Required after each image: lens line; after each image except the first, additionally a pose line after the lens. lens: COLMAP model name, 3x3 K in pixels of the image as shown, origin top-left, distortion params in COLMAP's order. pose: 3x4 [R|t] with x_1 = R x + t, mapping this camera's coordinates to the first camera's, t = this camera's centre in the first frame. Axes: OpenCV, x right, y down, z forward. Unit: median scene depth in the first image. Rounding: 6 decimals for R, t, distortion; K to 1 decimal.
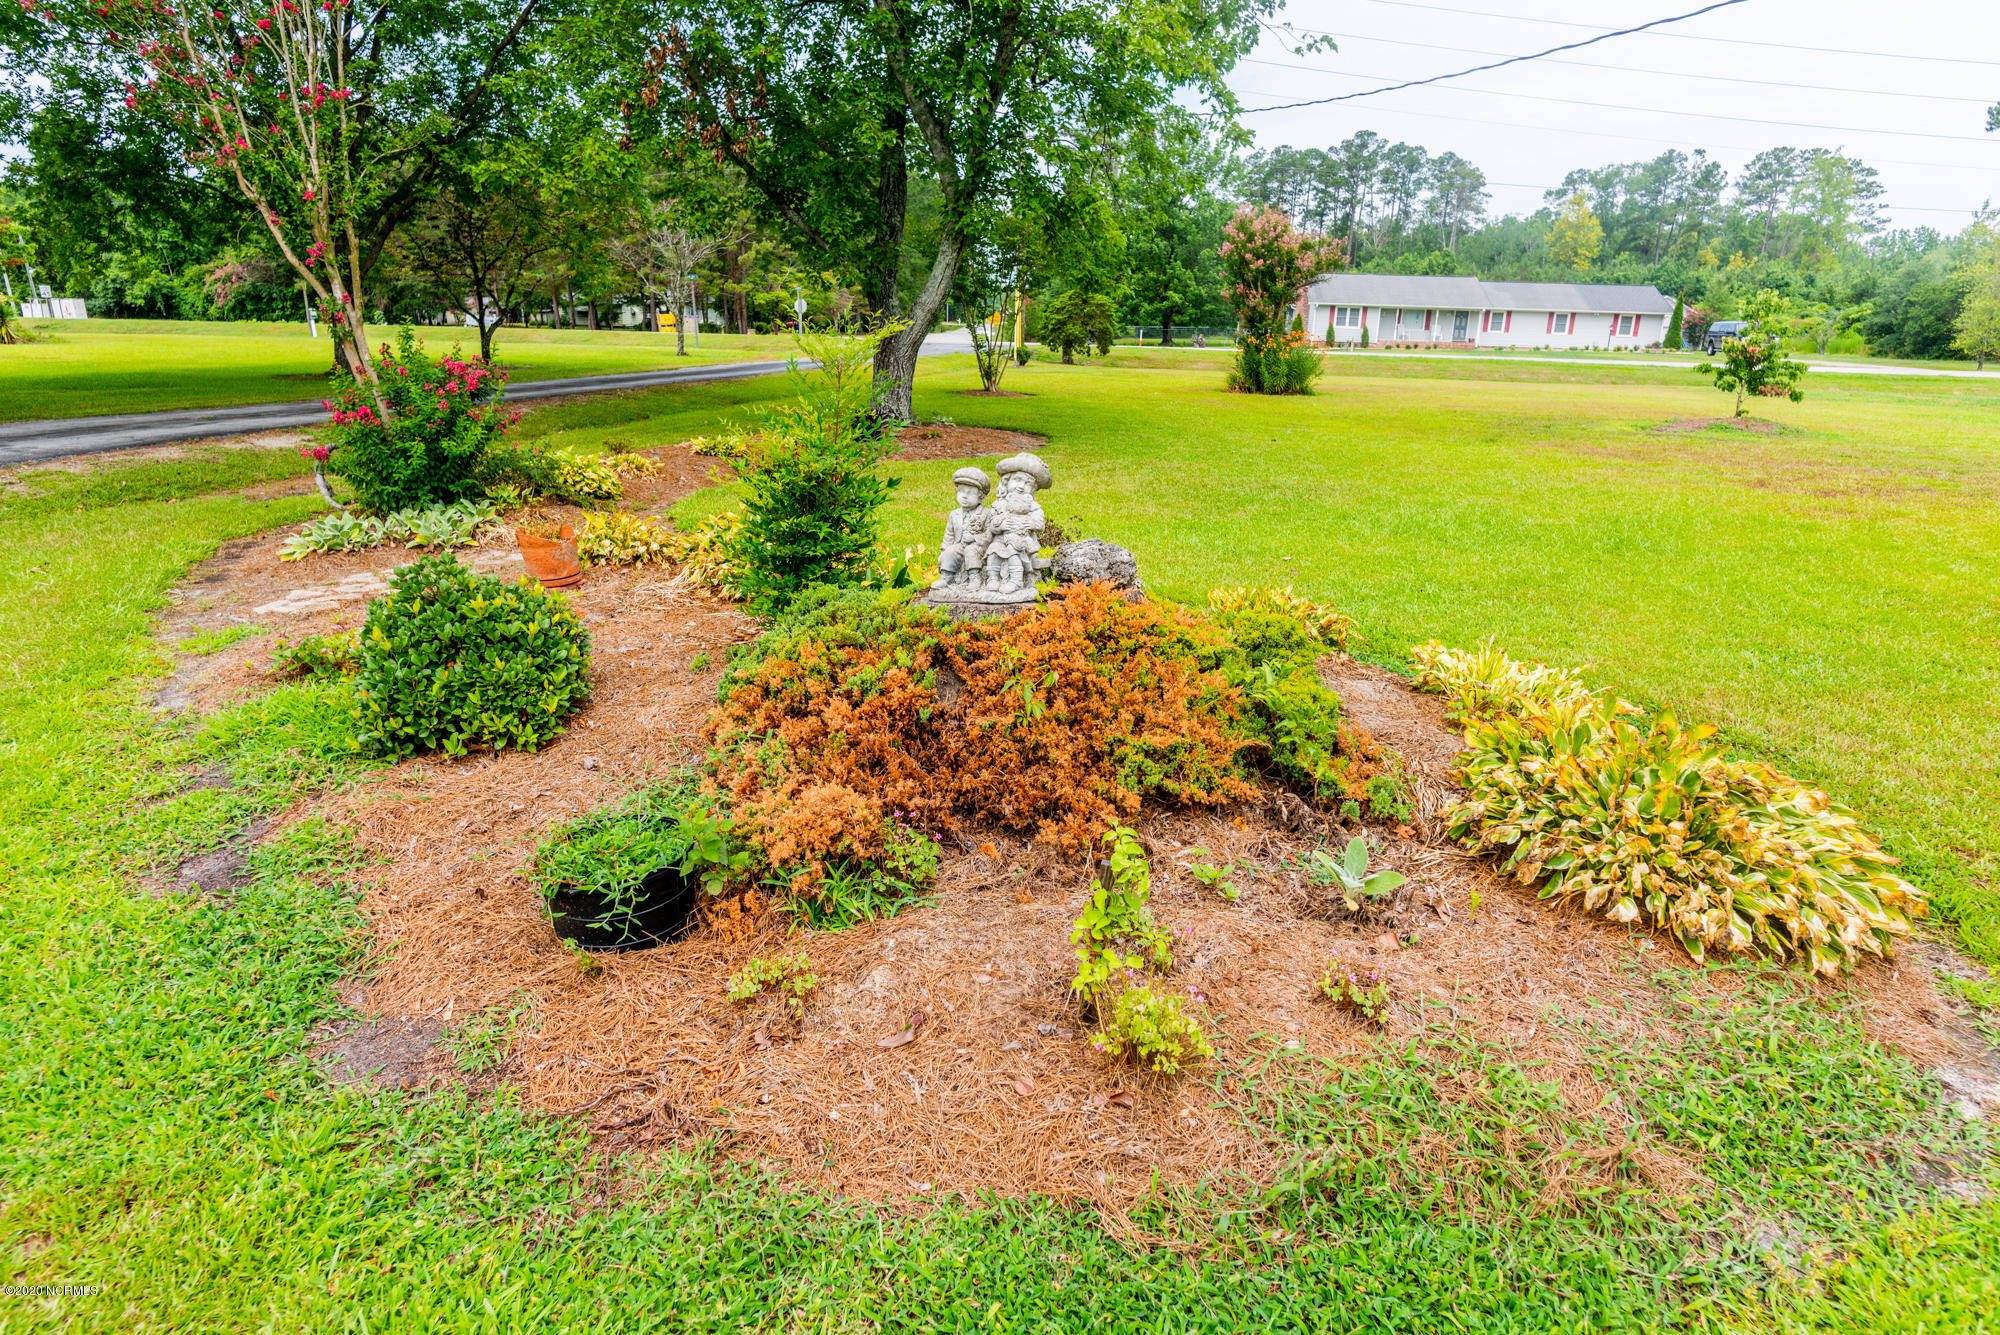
lens RADIAL K [[1131.1, 0, 999.6], [0, 1131.1, 666.0], [0, 0, 1]] dist [-0.002675, -0.000048]
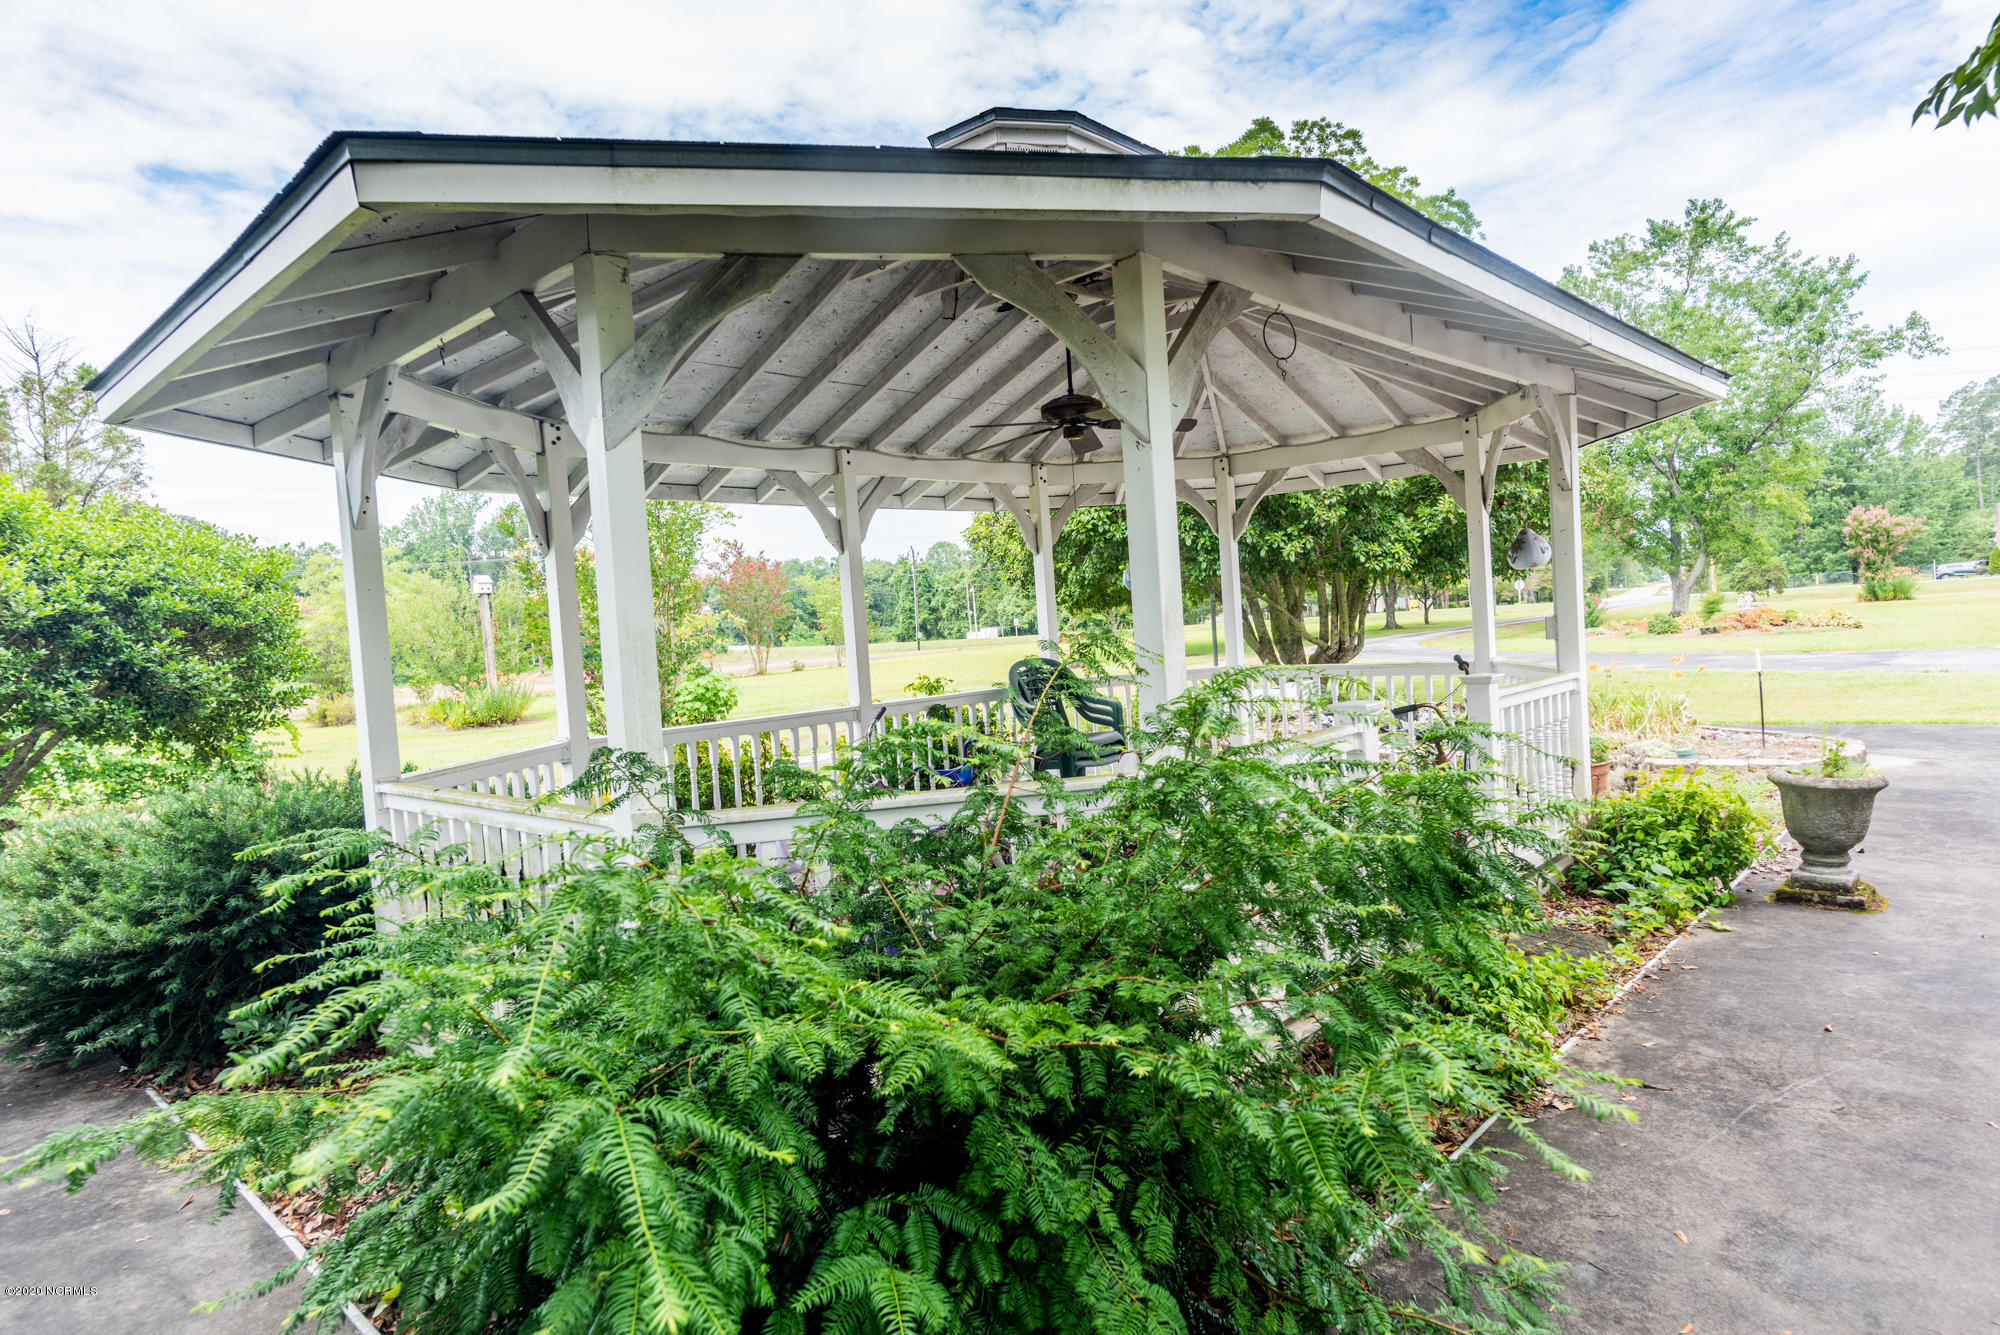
lens RADIAL K [[1131.1, 0, 1002.5], [0, 1131.1, 655.6], [0, 0, 1]] dist [-0.002675, -0.000048]
pose [[0.861992, -0.067938, -0.502349, -0.045200], [-0.063001, 0.968938, -0.239144, 0.205987], [0.502992, 0.237788, 0.830937, -0.675337]]
